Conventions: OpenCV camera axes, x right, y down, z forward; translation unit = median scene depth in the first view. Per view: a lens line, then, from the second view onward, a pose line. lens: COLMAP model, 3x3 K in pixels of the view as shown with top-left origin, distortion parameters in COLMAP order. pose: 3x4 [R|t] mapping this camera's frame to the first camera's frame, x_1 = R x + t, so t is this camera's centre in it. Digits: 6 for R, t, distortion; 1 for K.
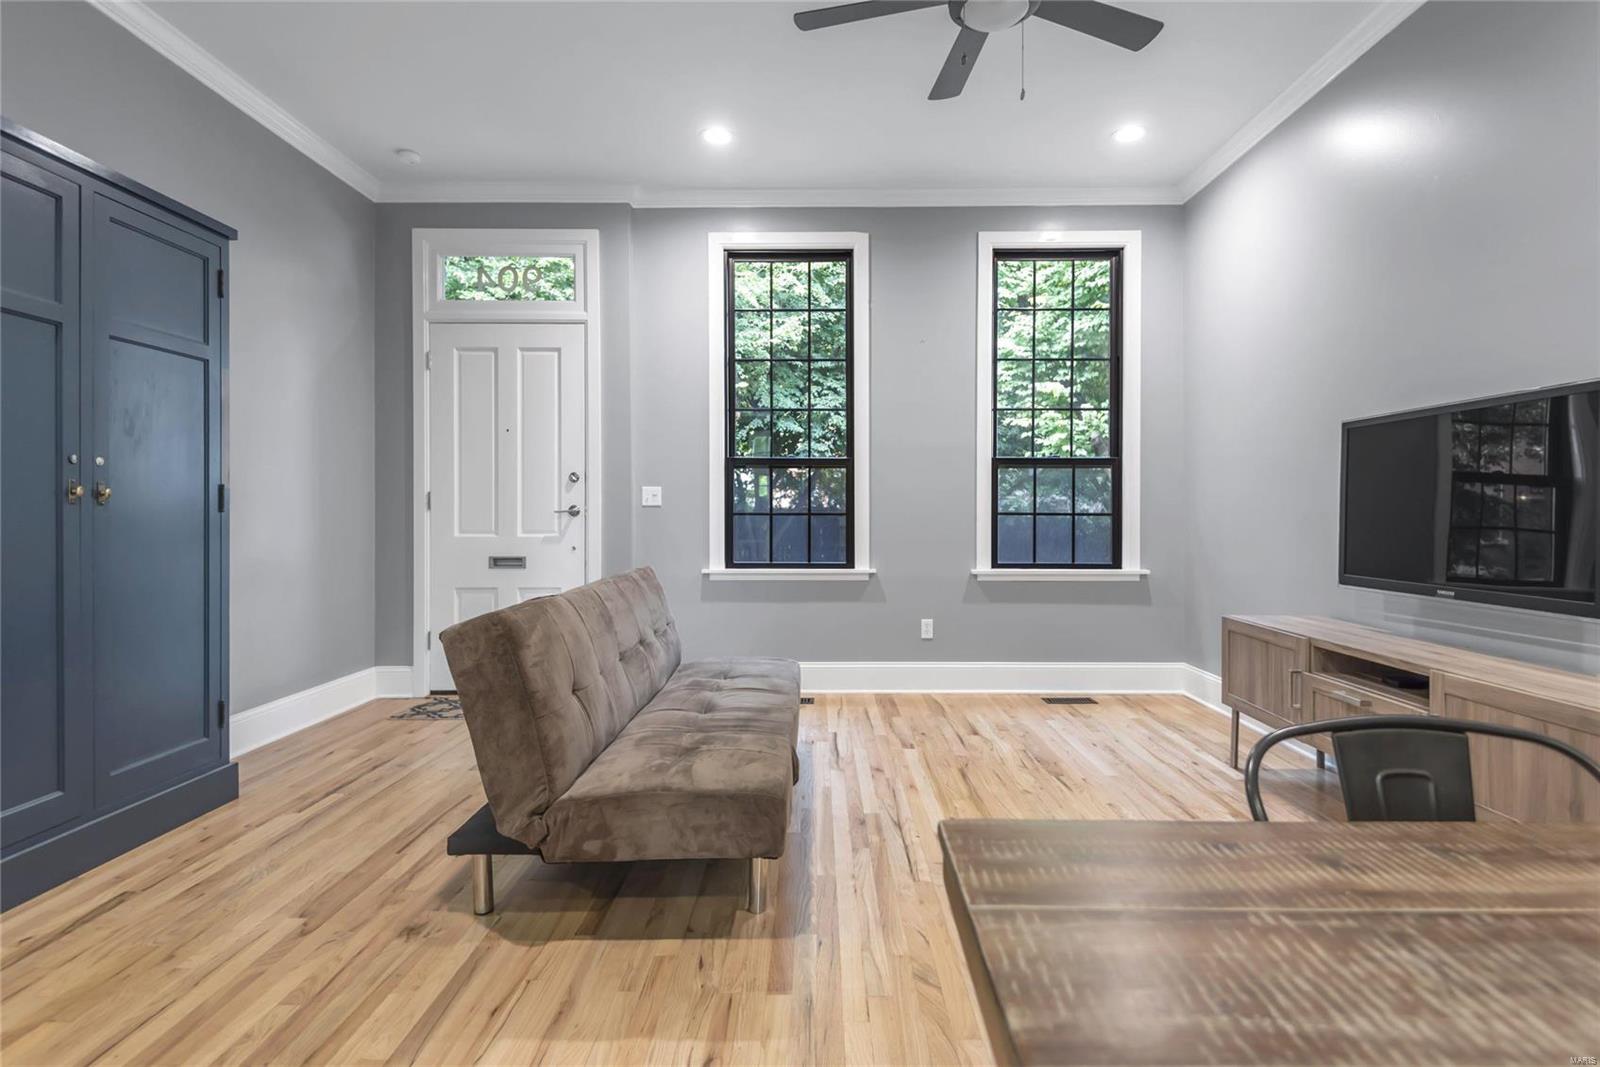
lens RADIAL K [[818.8, 0, 820.1], [0, 818.8, 512.2], [0, 0, 1]] dist [0.020895, -0.012101]
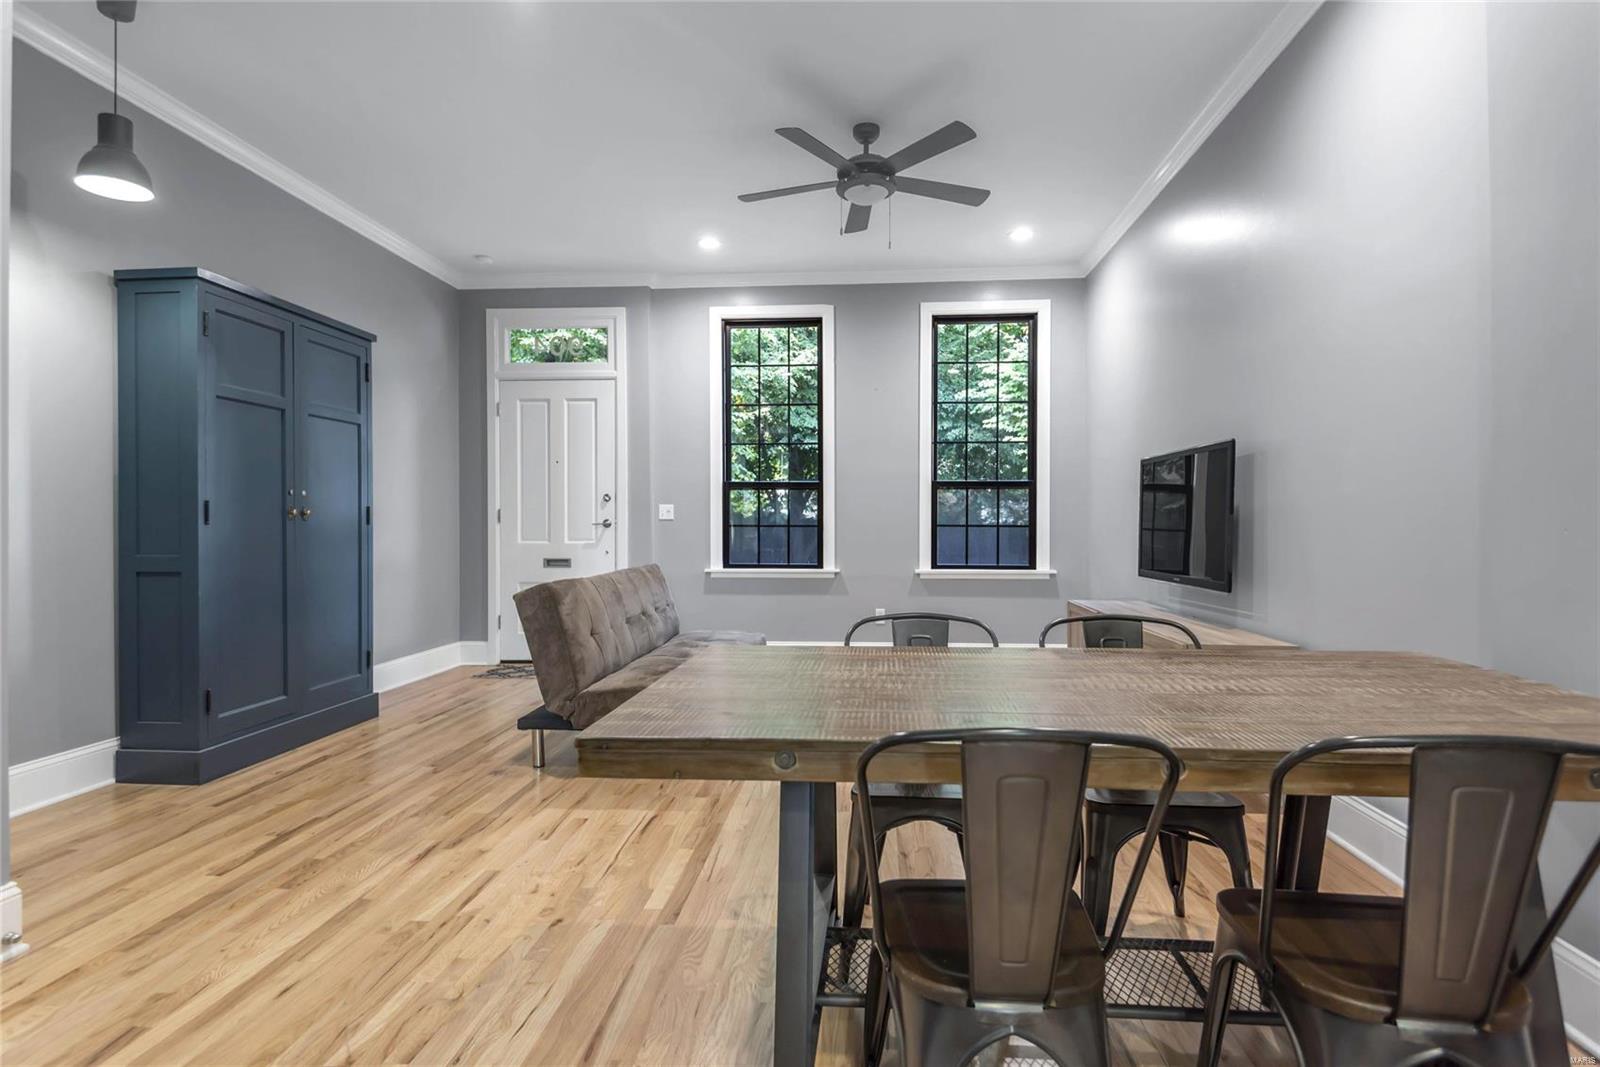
lens RADIAL K [[818.8, 0, 816.2], [0, 818.8, 526.8], [0, 0, 1]] dist [0.020895, -0.012101]
pose [[0.997850, -0.000705, -0.065538, 0.162362], [0.000954, 0.999992, 0.003778, -0.001314], [0.065535, -0.003832, 0.997843, -0.385197]]
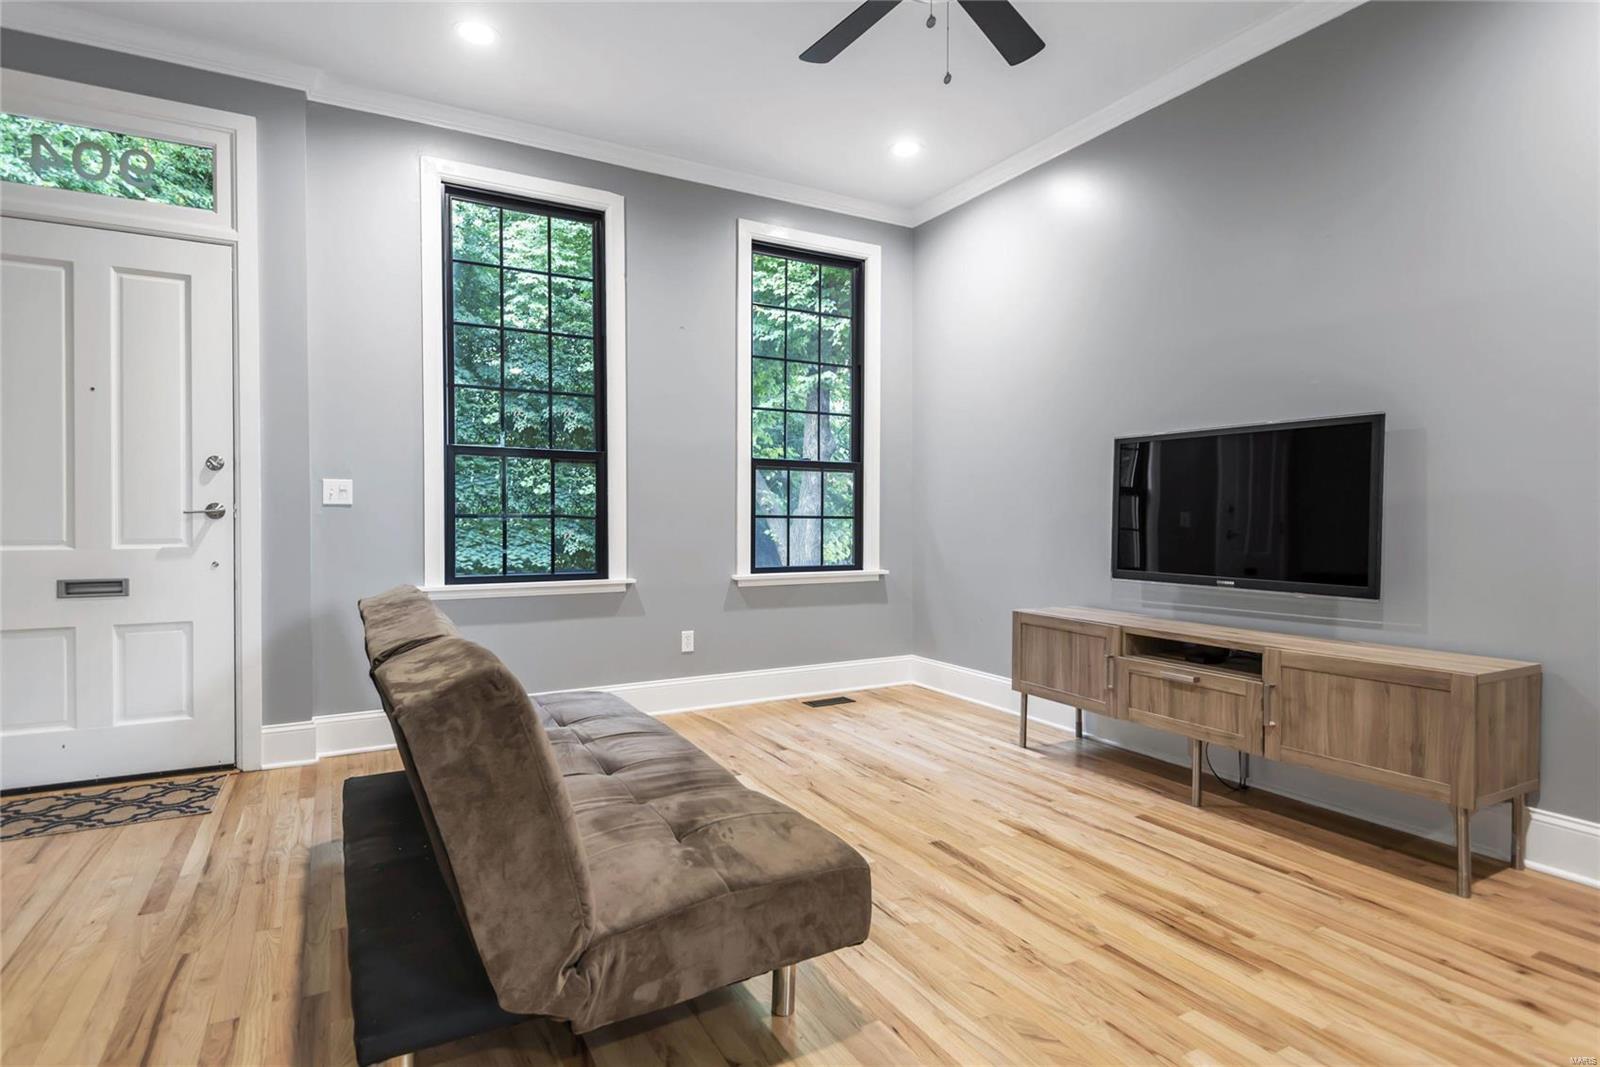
lens RADIAL K [[818.8, 0, 810.4], [0, 818.8, 525.0], [0, 0, 1]] dist [0.020895, -0.012101]
pose [[0.871498, -0.002767, 0.490391, -0.281738], [-0.003314, 0.999928, 0.011531, 0.000865], [-0.490387, -0.011674, 0.871426, 0.185007]]
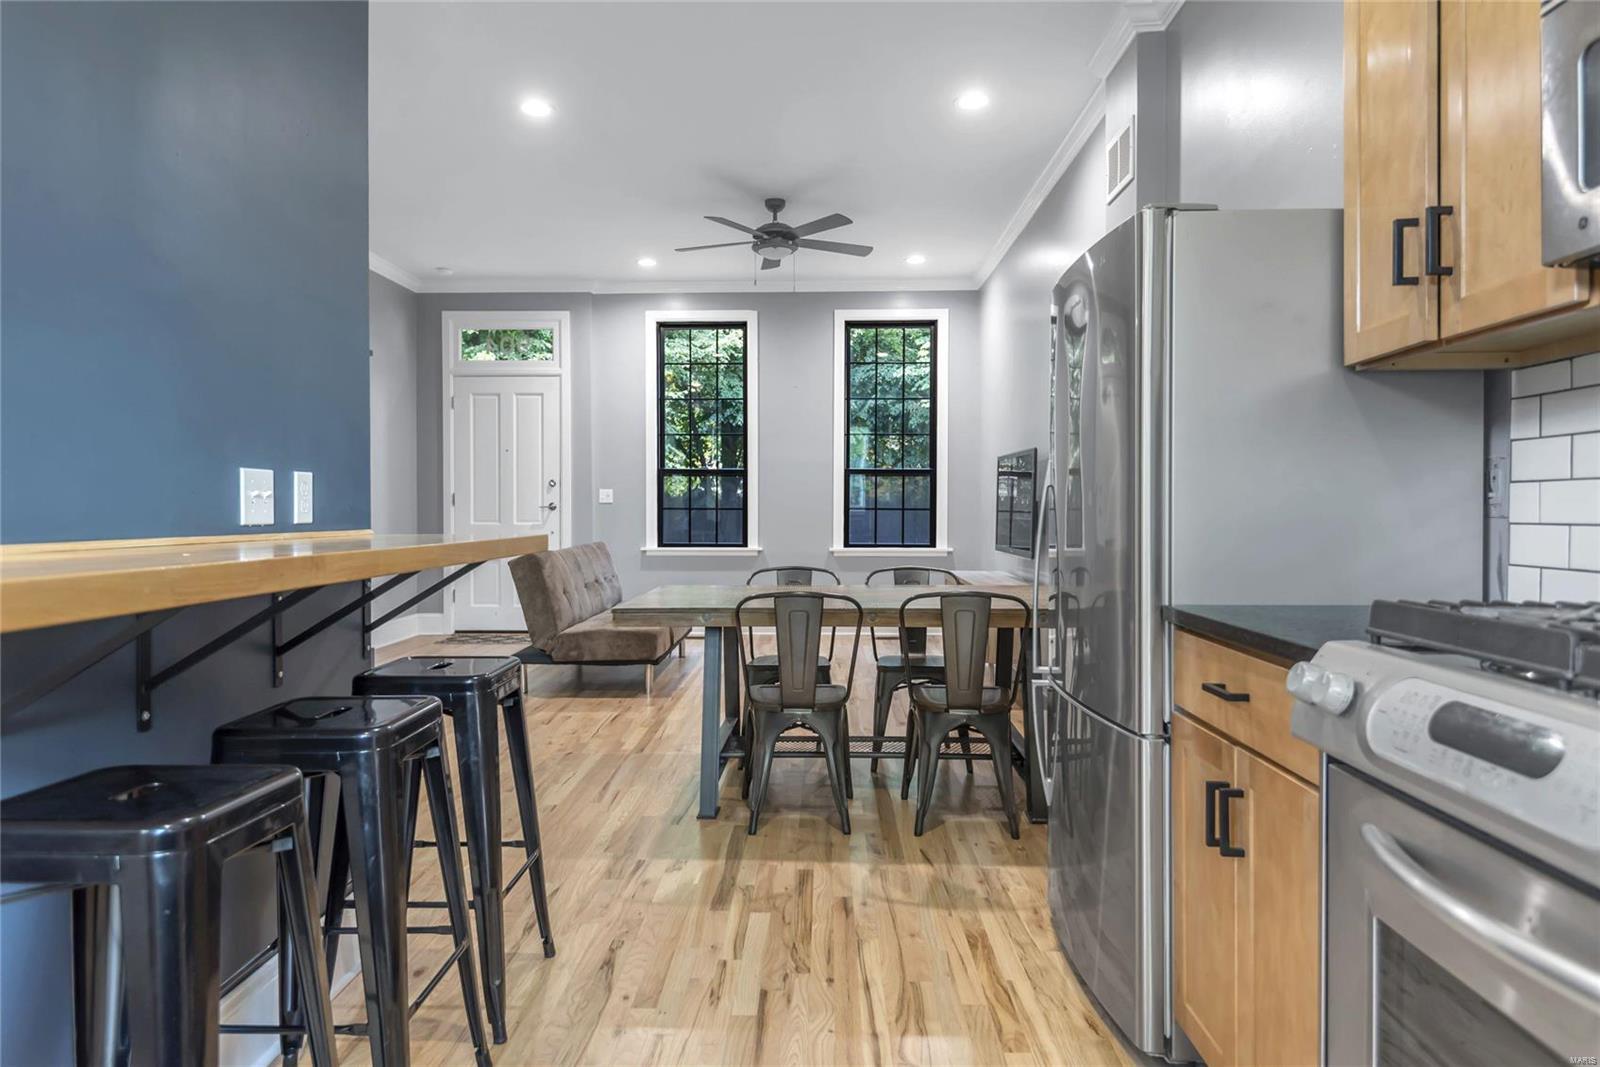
lens RADIAL K [[984.9, 0, 787.1], [0, 984.9, 503.3], [0, 0, 1]] dist [0.010193, 0.002058]
pose [[0.999422, -0.000292, -0.033984, 0.237700], [0.000310, 1.000000, 0.000525, -0.010918], [0.033984, -0.000535, 0.999422, -0.995537]]
